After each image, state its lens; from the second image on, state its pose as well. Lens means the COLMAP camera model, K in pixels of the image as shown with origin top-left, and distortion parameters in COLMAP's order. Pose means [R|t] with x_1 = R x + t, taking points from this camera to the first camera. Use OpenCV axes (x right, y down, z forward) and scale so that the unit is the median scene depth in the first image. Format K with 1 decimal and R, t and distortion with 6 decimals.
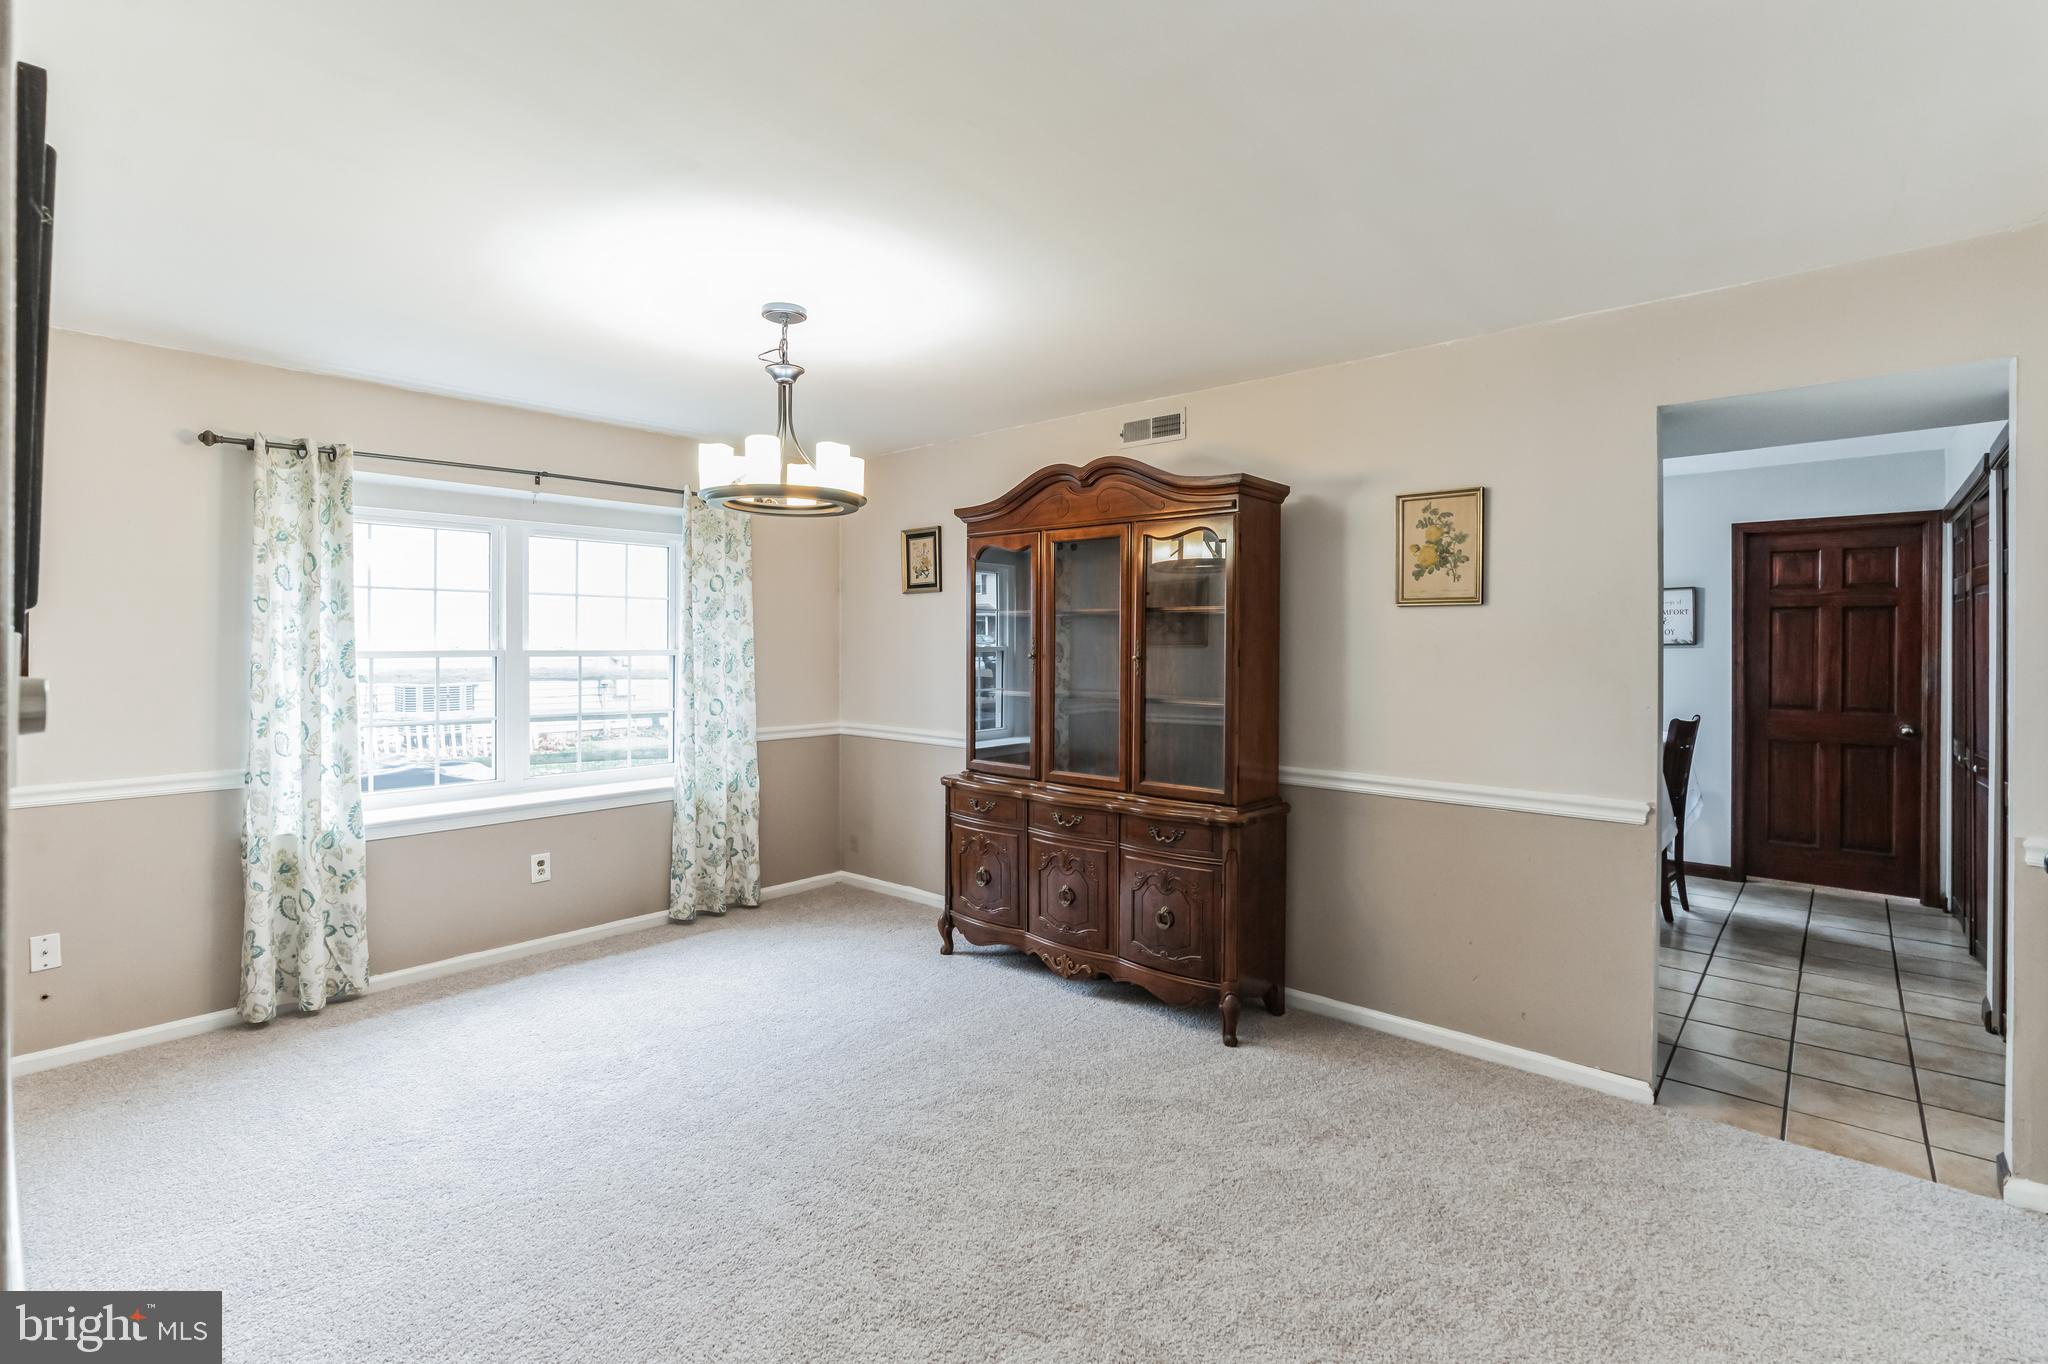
lens RADIAL K [[953.5, 0, 1020.8], [0, 953.5, 661.2], [0, 0, 1]] dist [-0.002207, 0.000398]
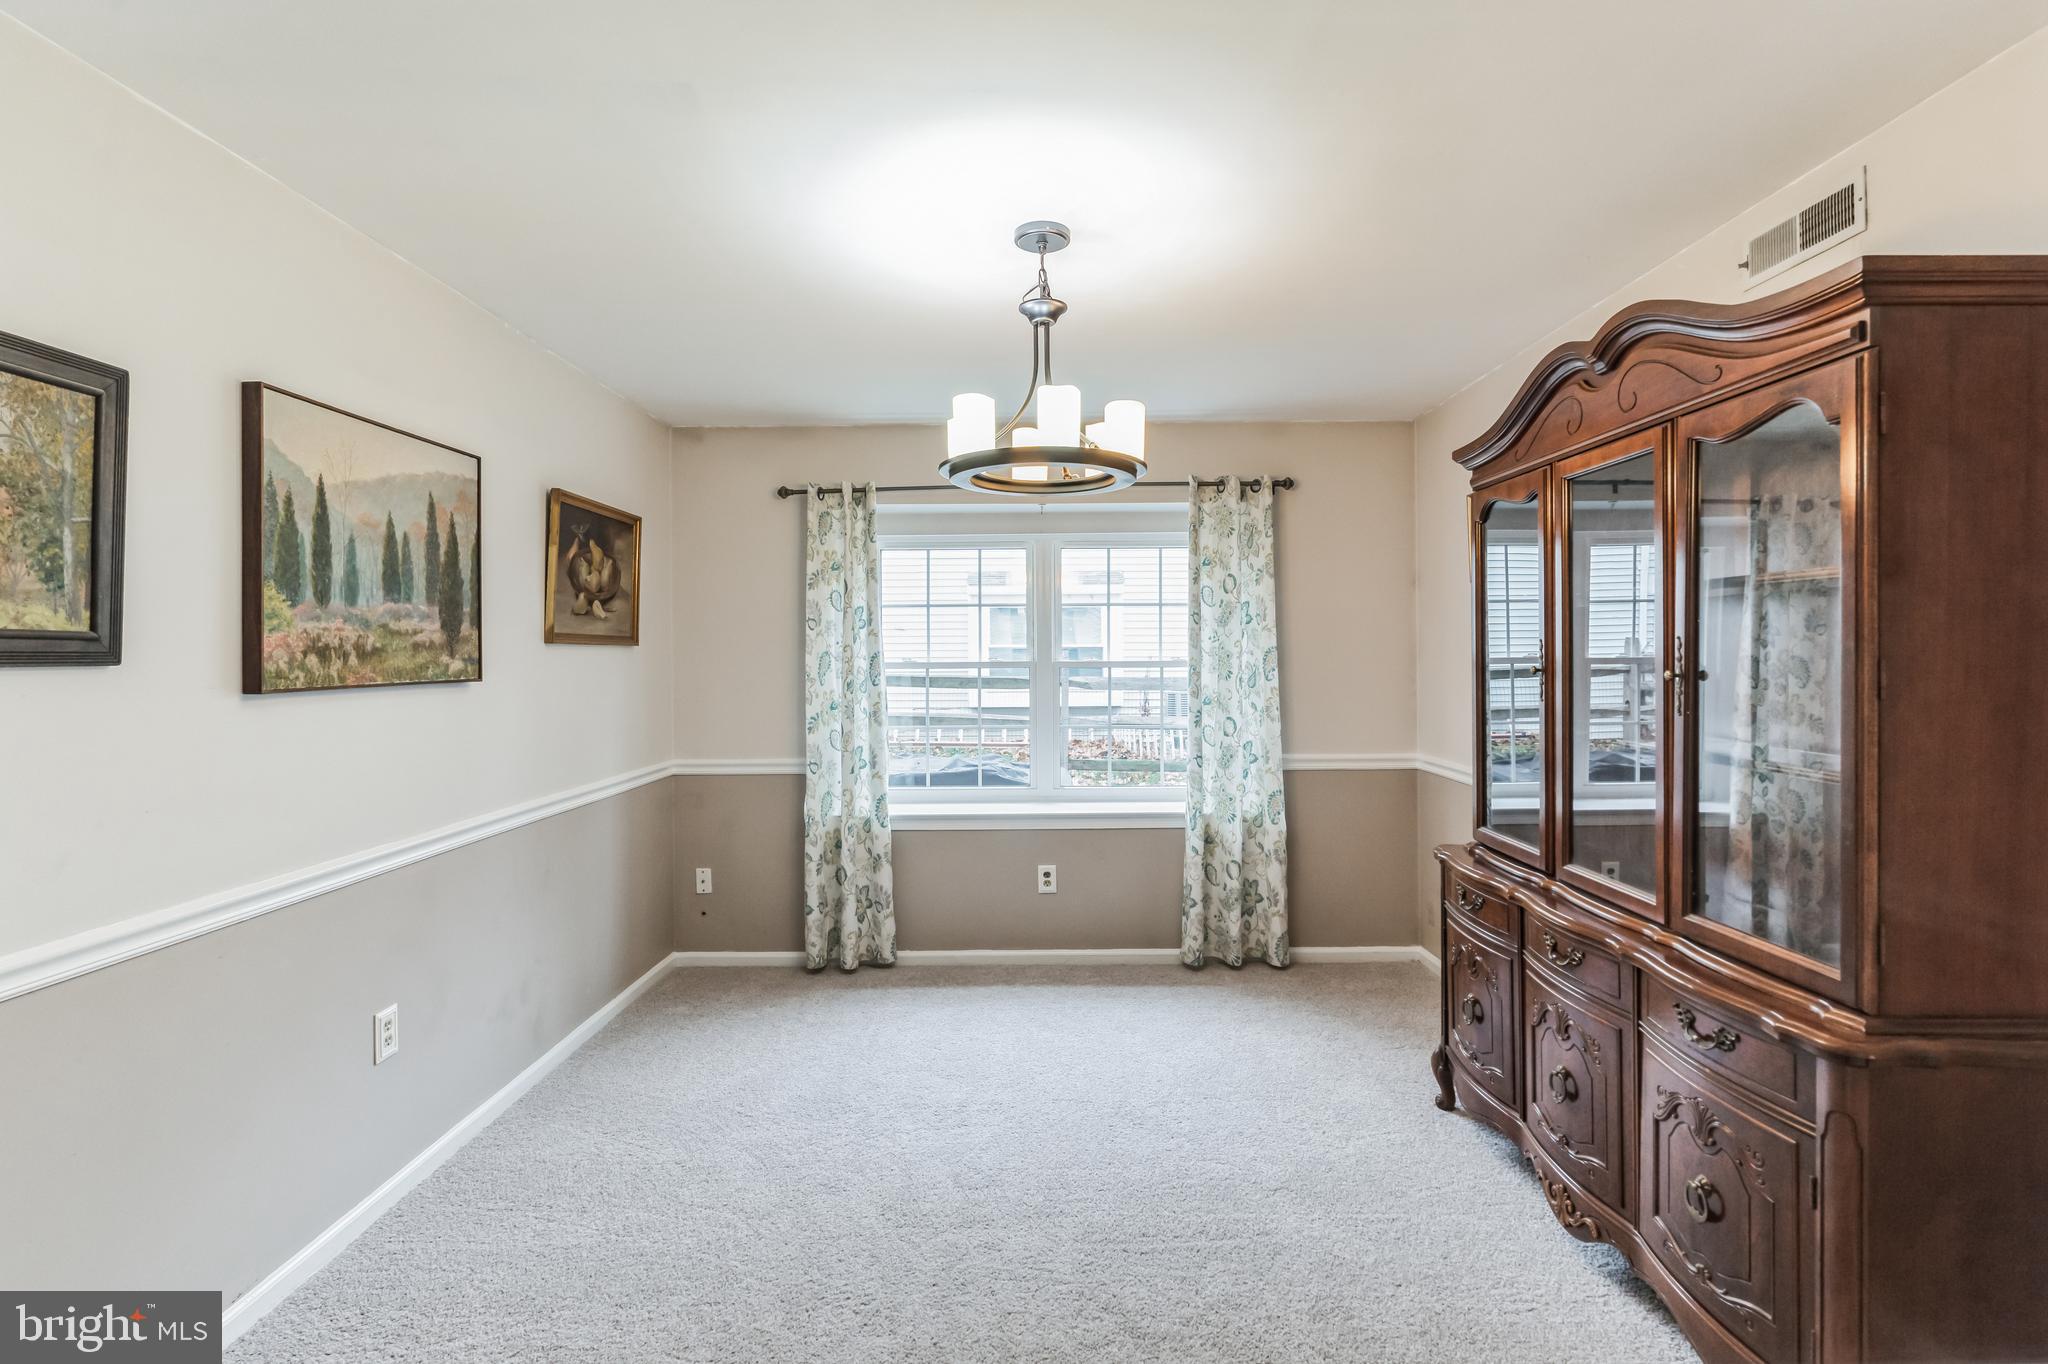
lens RADIAL K [[953.5, 0, 1020.8], [0, 953.5, 661.2], [0, 0, 1]] dist [-0.002207, 0.000398]
pose [[0.659400, -0.000851, -0.751792, 0.245866], [-0.007580, 0.999941, -0.007781, -0.003784], [0.751754, 0.010829, 0.659354, 0.340115]]
